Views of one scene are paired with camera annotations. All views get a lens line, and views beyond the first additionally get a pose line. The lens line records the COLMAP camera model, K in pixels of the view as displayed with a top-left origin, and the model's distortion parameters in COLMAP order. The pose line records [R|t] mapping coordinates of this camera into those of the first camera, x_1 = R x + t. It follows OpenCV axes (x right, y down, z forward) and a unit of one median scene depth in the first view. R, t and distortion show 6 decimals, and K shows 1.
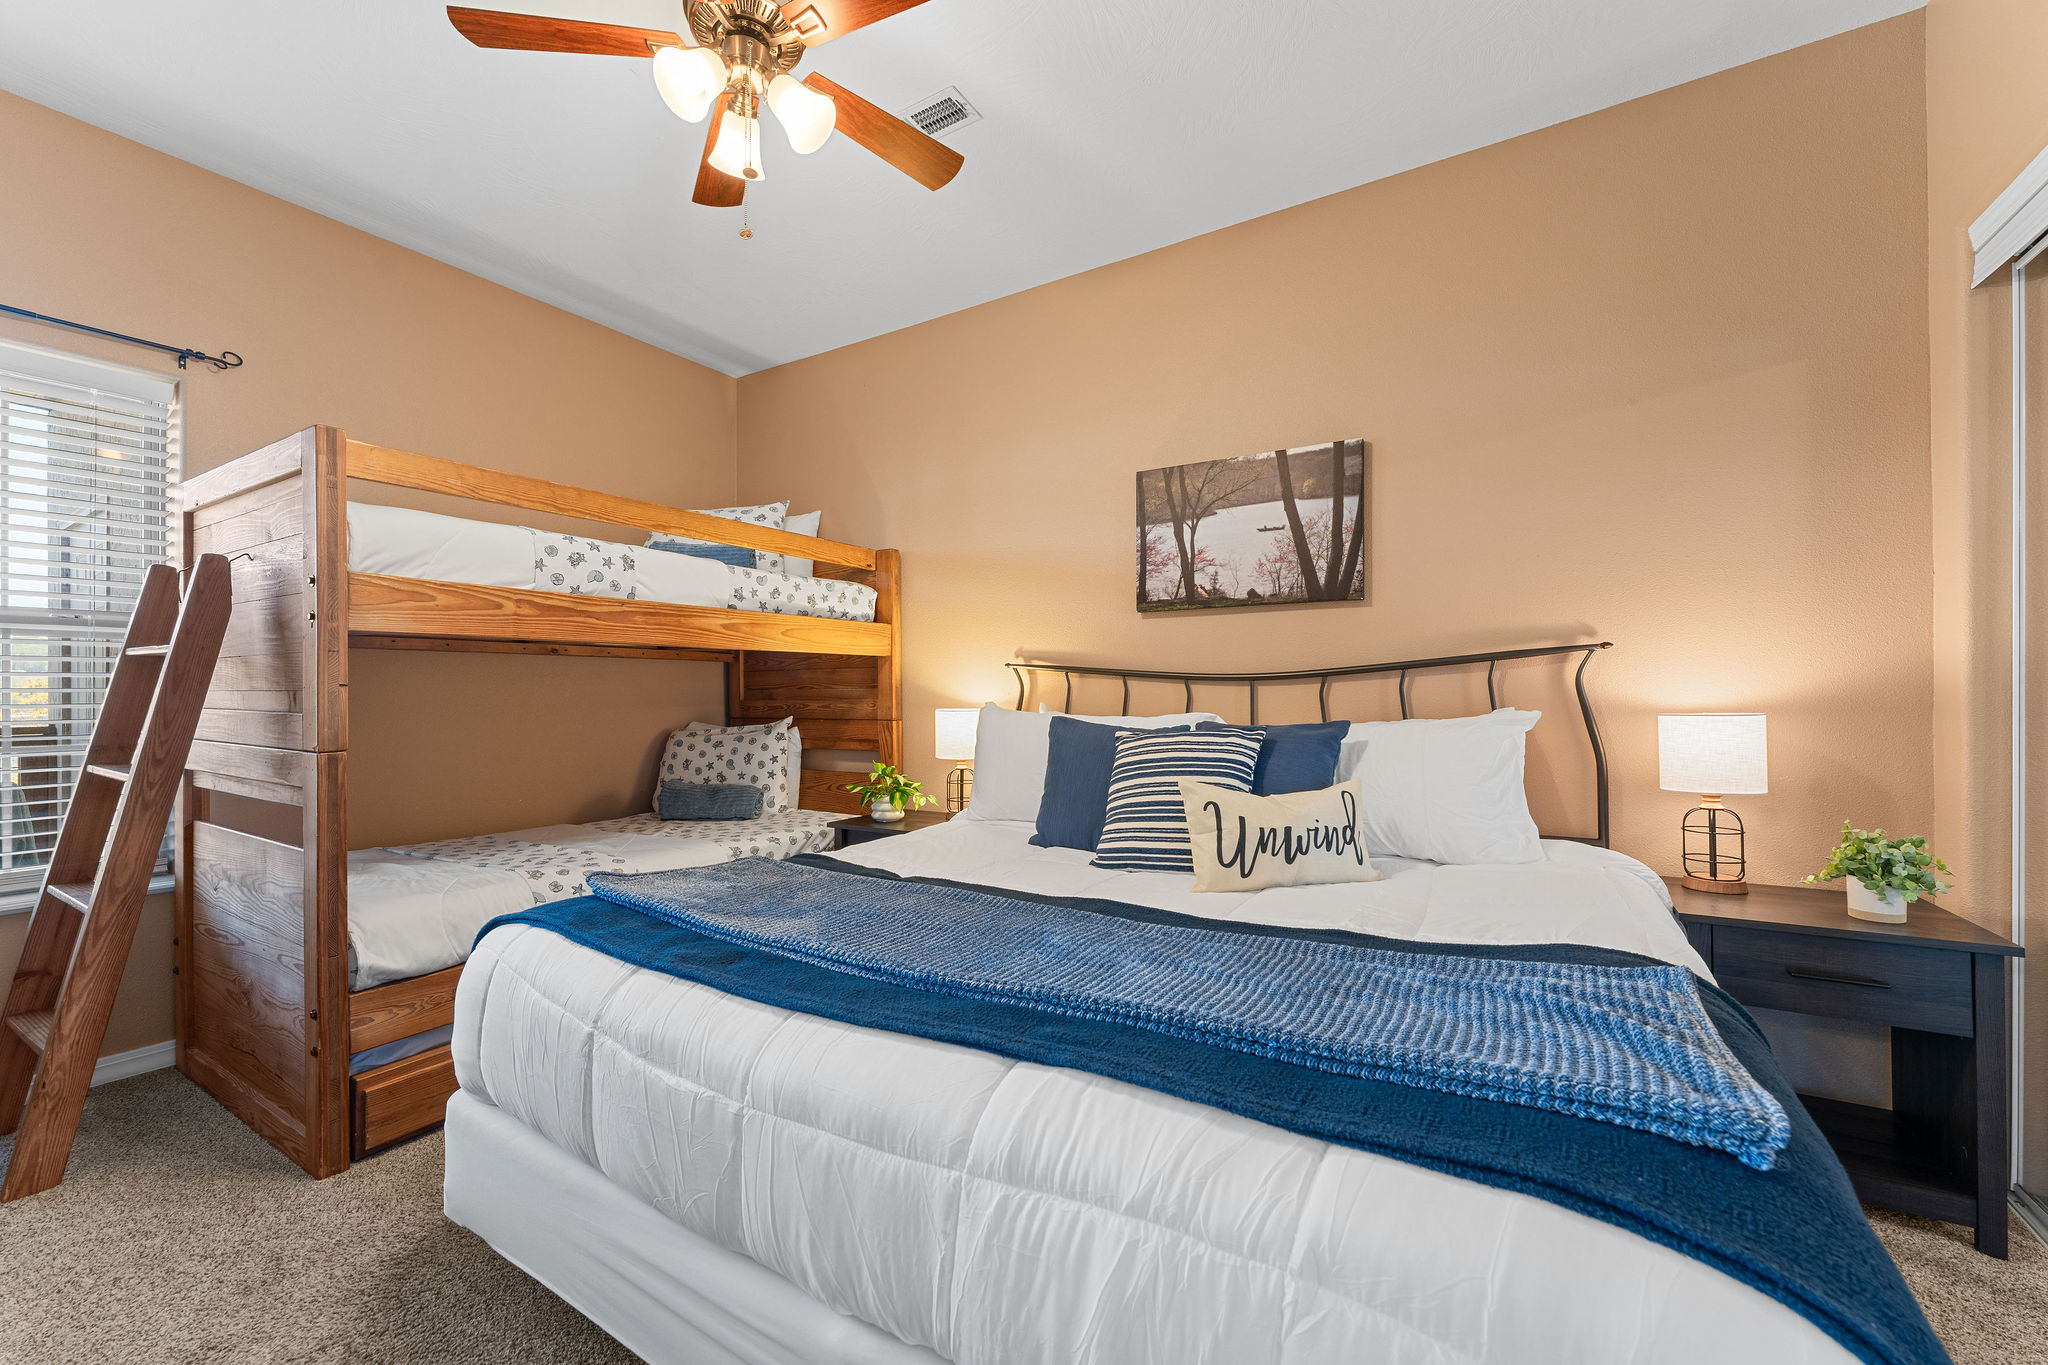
lens RADIAL K [[798.2, 0, 1025.2], [0, 798.2, 687.5], [0, 0, 1]] dist [0.015821, 0.000184]
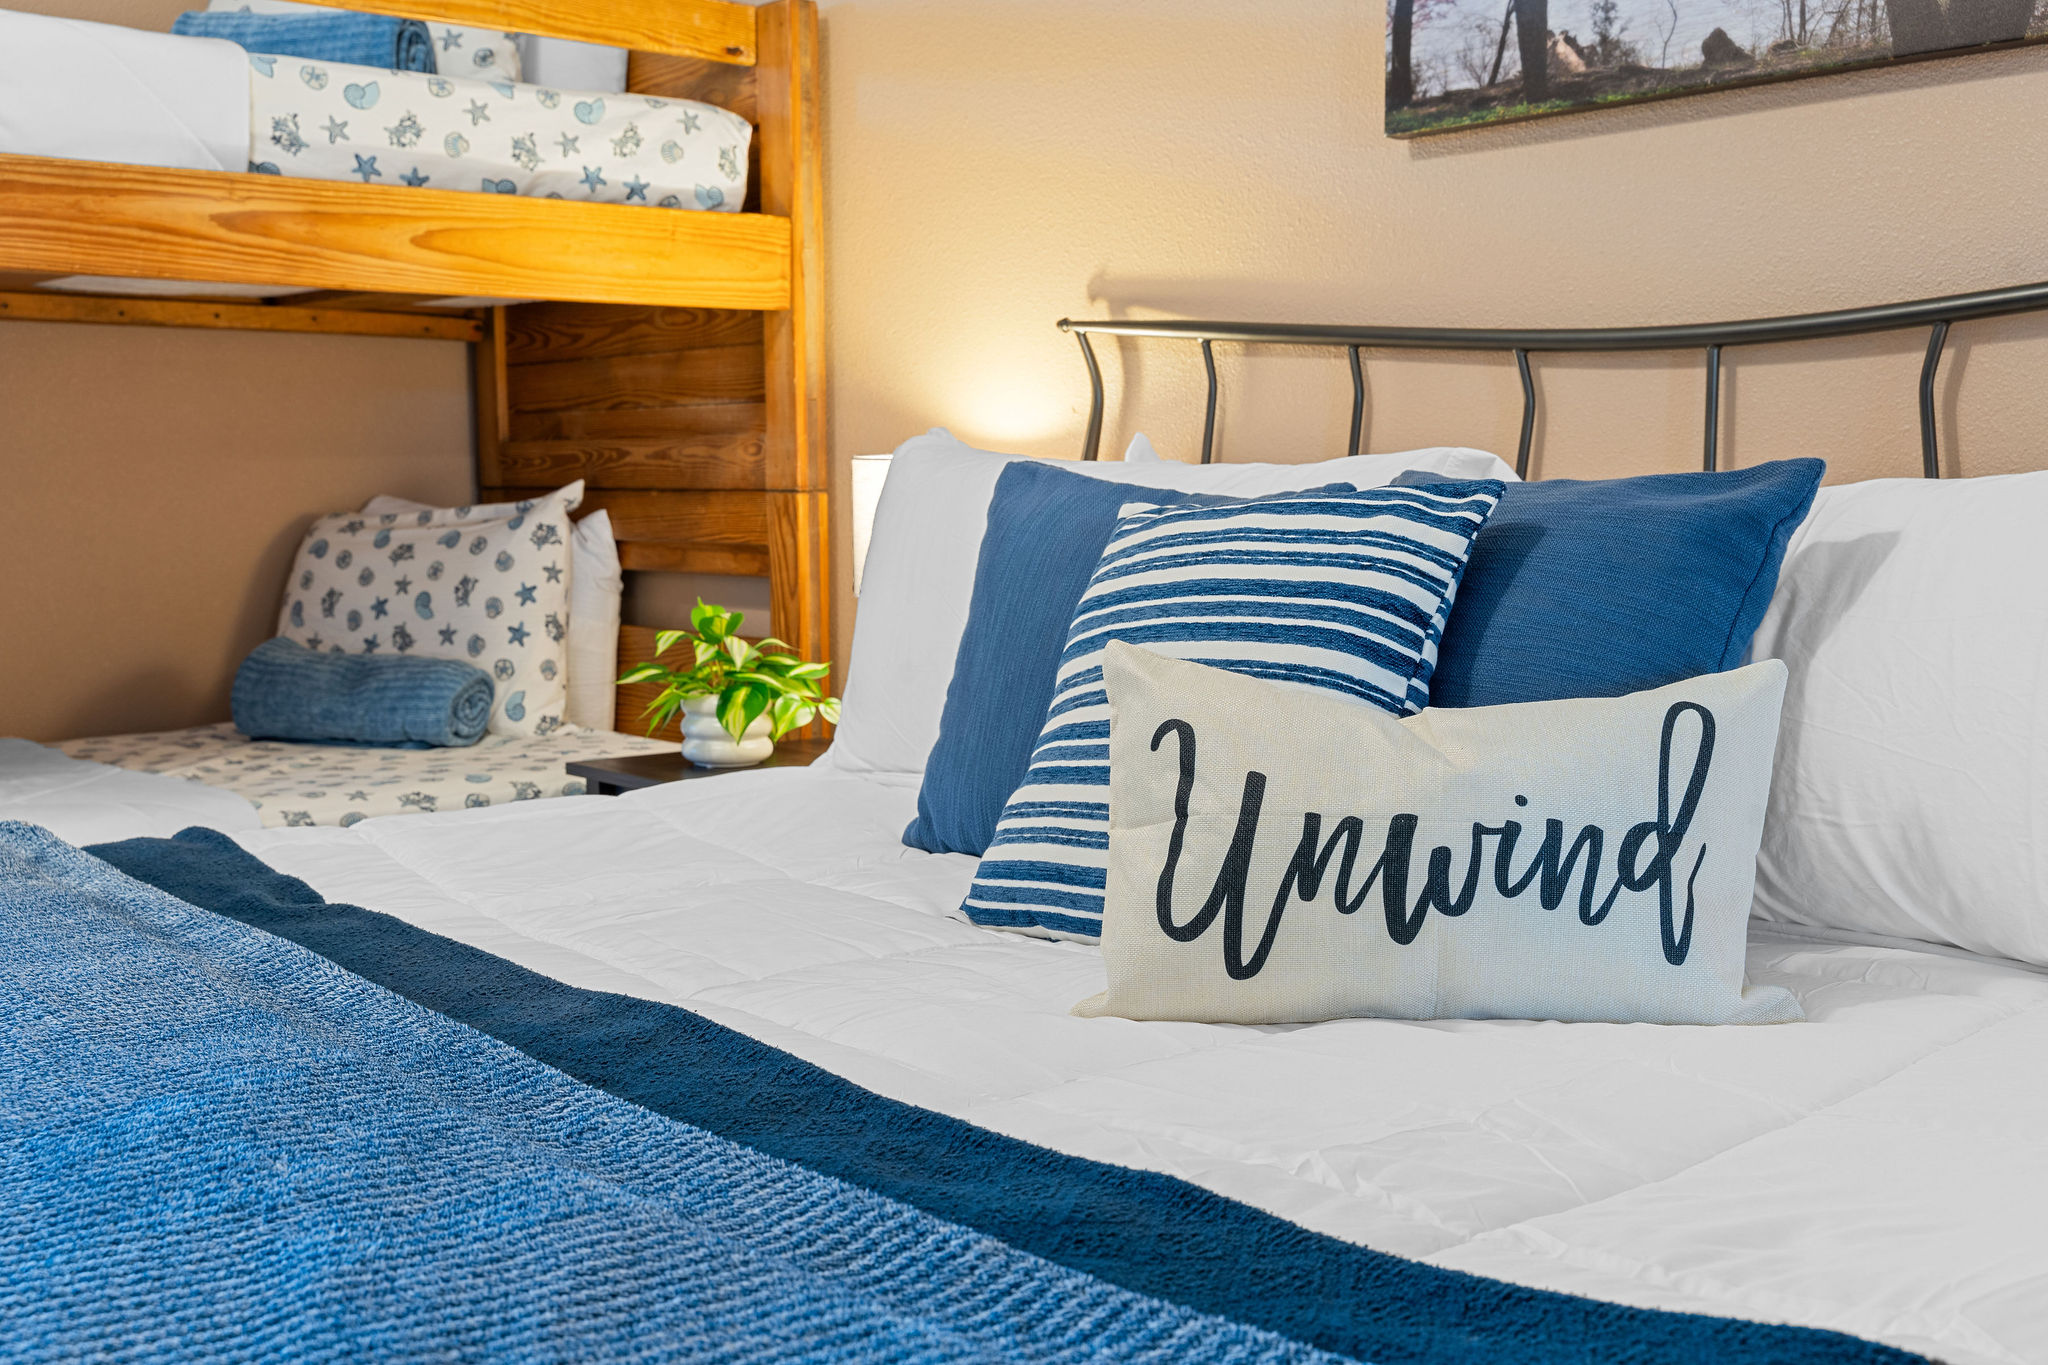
lens RADIAL K [[2112.2, 0, 1025.6], [0, 2112.2, 681.5], [0, 0, 1]] dist [0.011405, 0.000000]
pose [[0.953828, 0.032451, -0.298594, 0.226949], [0.000623, 0.993930, 0.110011, 0.022792], [0.300352, -0.105117, 0.948019, 0.131303]]
